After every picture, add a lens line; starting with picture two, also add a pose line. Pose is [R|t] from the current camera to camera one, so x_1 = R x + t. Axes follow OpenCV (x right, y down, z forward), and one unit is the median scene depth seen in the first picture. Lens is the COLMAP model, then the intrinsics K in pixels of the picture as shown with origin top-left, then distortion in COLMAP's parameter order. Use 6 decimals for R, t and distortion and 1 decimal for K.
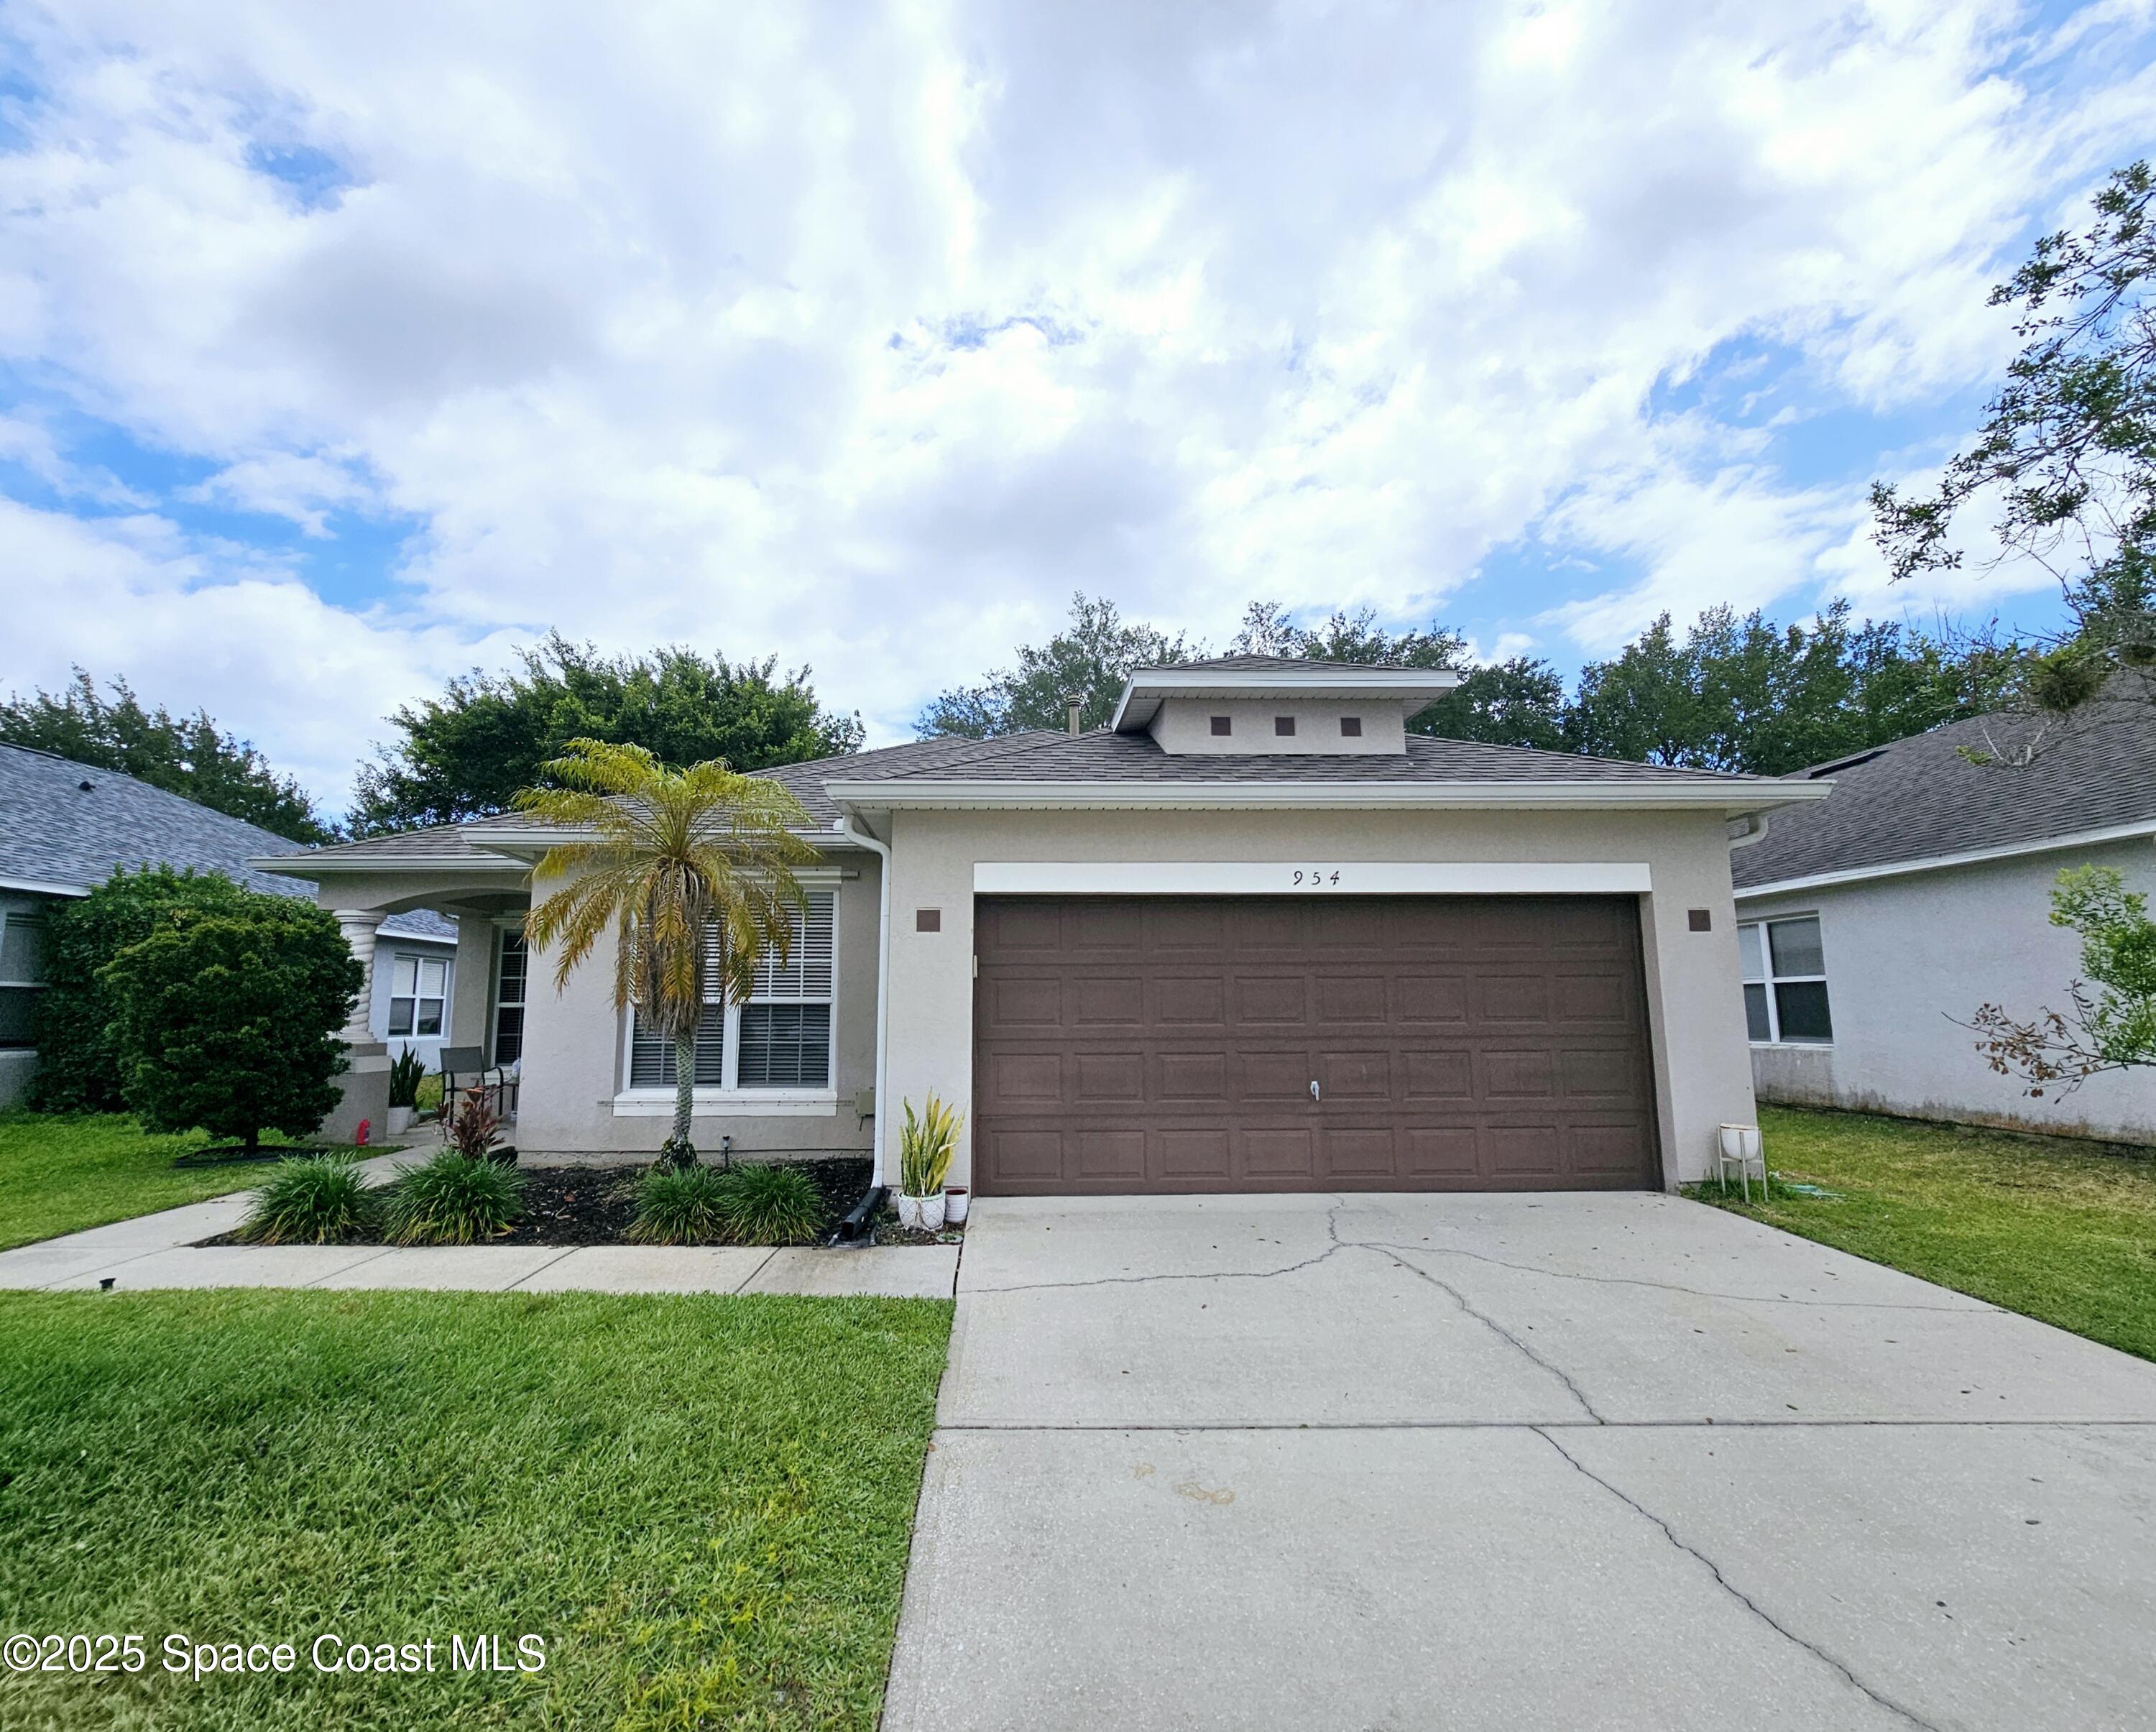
lens RADIAL K [[934.6, 0, 1019.3], [0, 934.6, 854.4], [0, 0, 1]] dist [-0.015252, 0.016169]
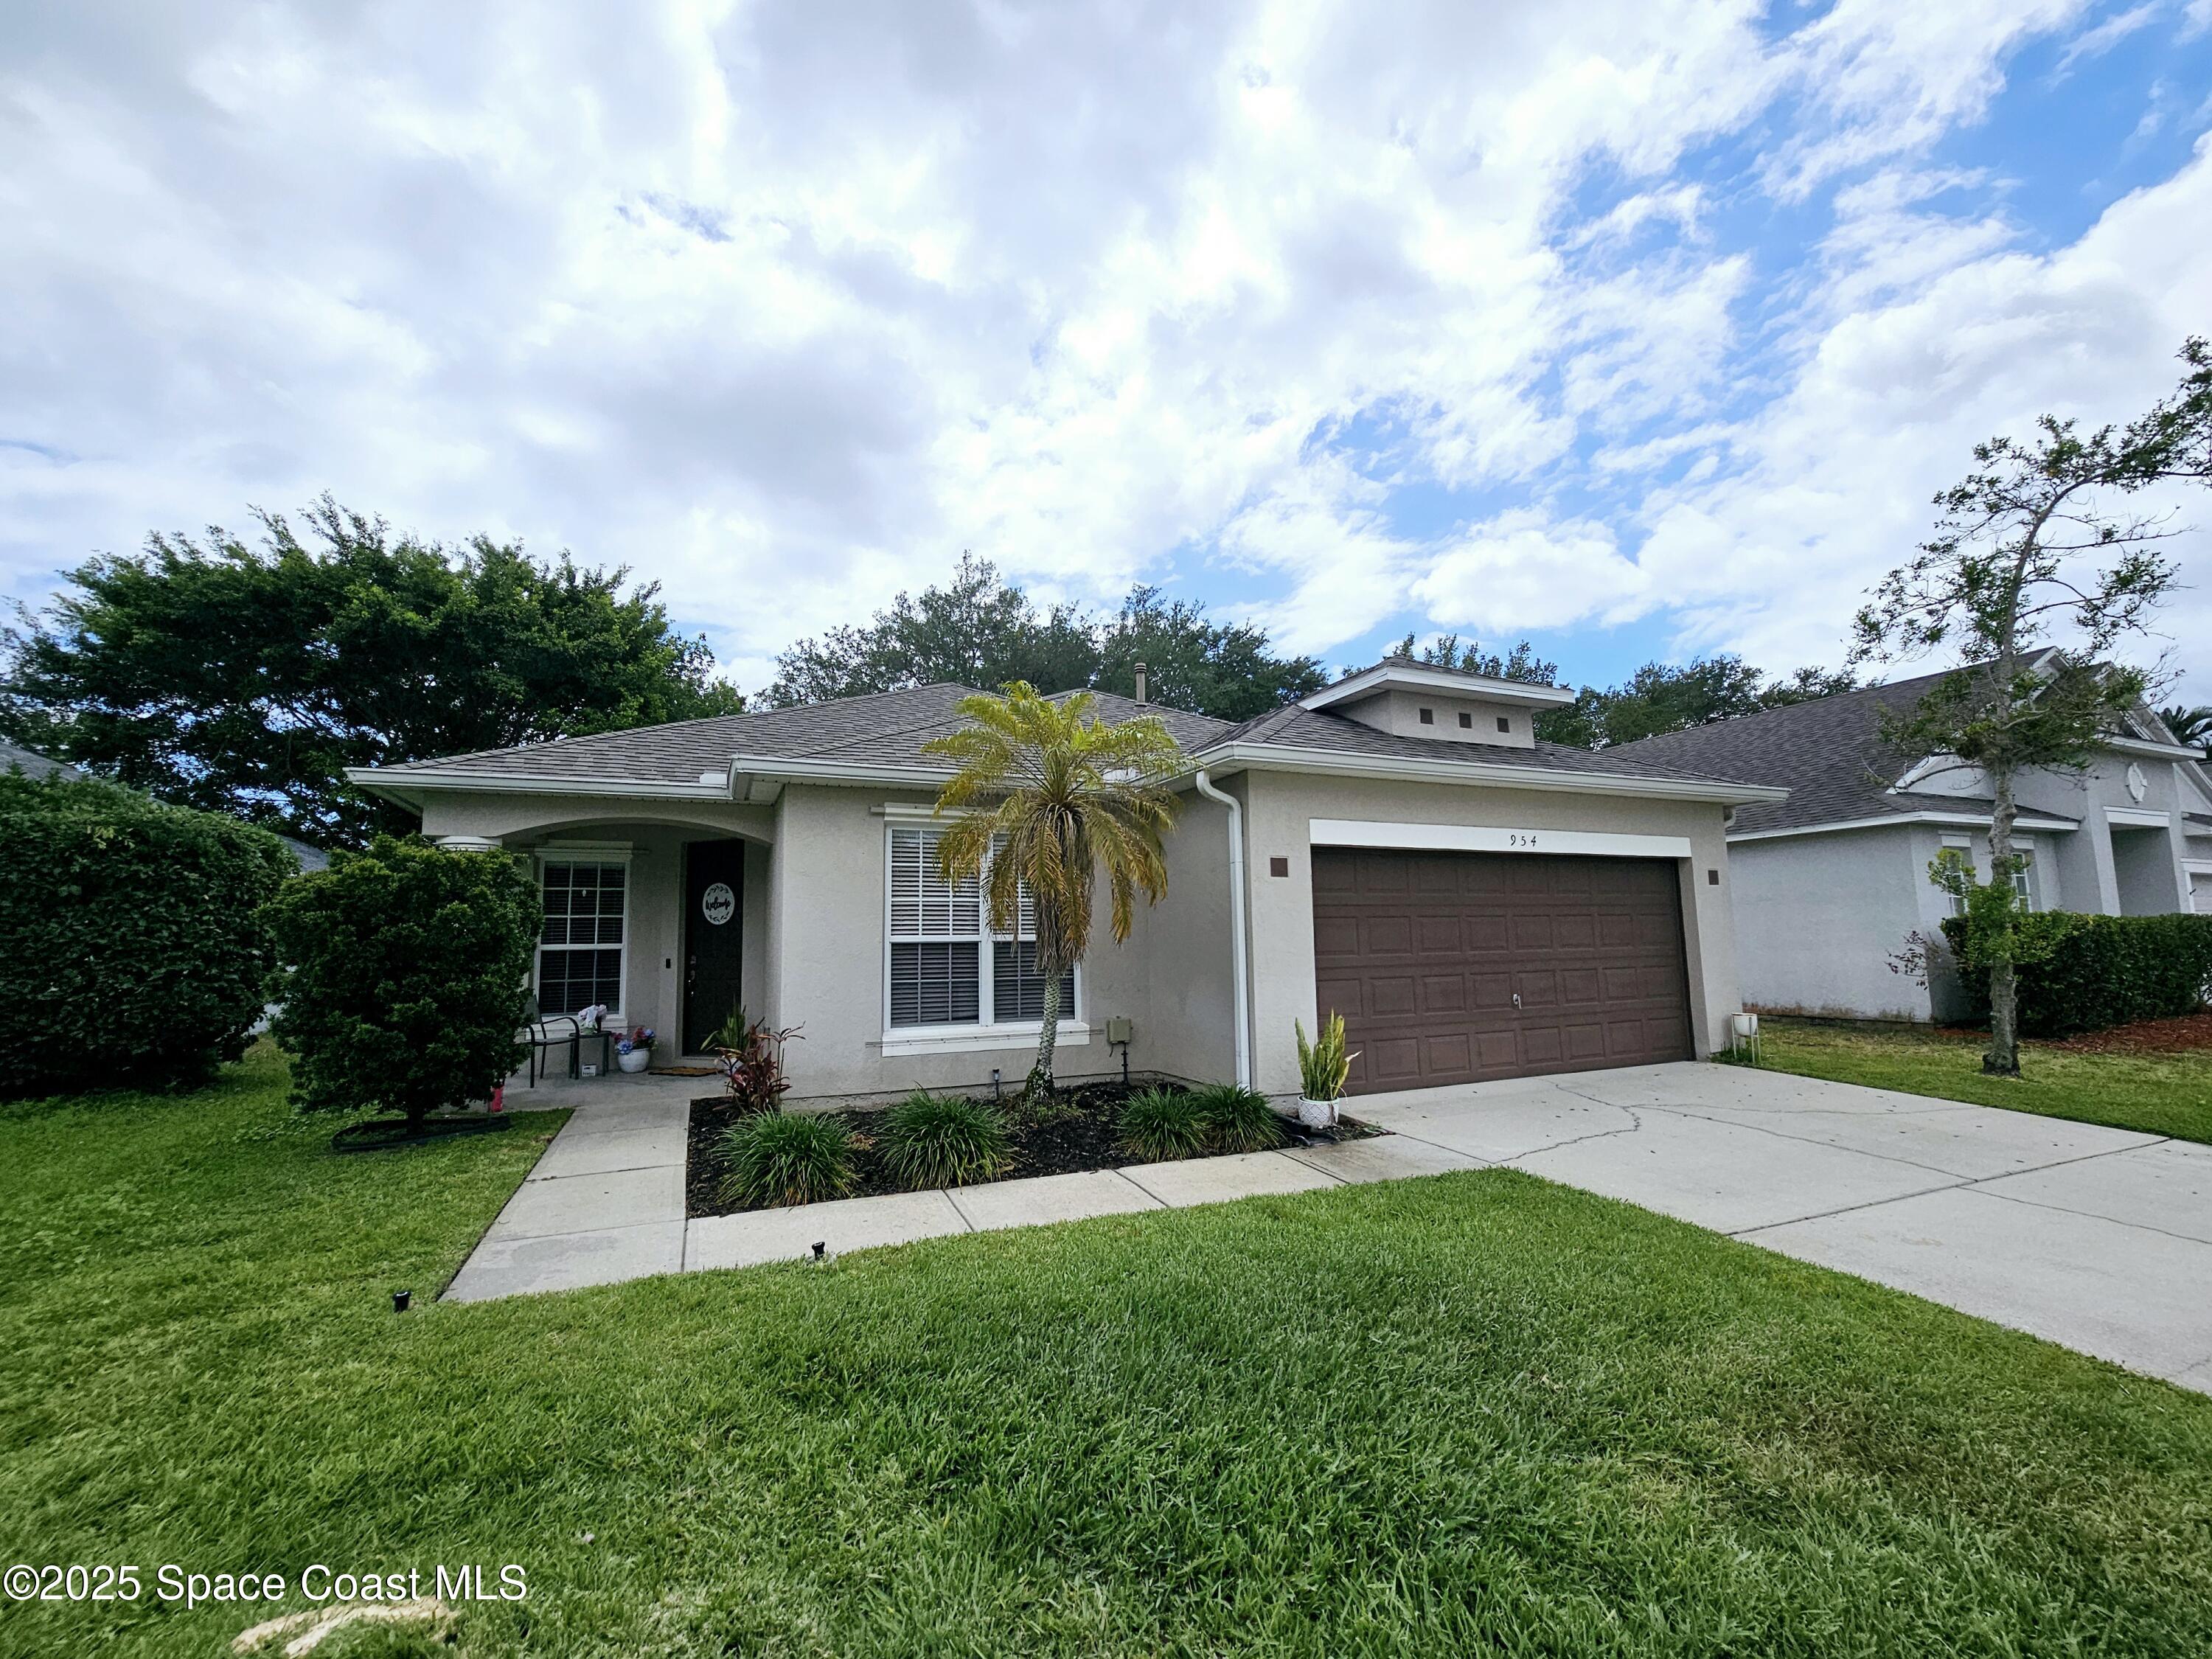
lens RADIAL K [[907.9, 0, 1097.9], [0, 907.9, 841.6], [0, 0, 1]] dist [-0.001202, 0.005284]
pose [[0.925180, 0.031198, 0.378245, -0.597908], [-0.046716, 0.998398, 0.031916, 0.011018], [-0.376643, -0.047198, 0.925155, 0.031869]]
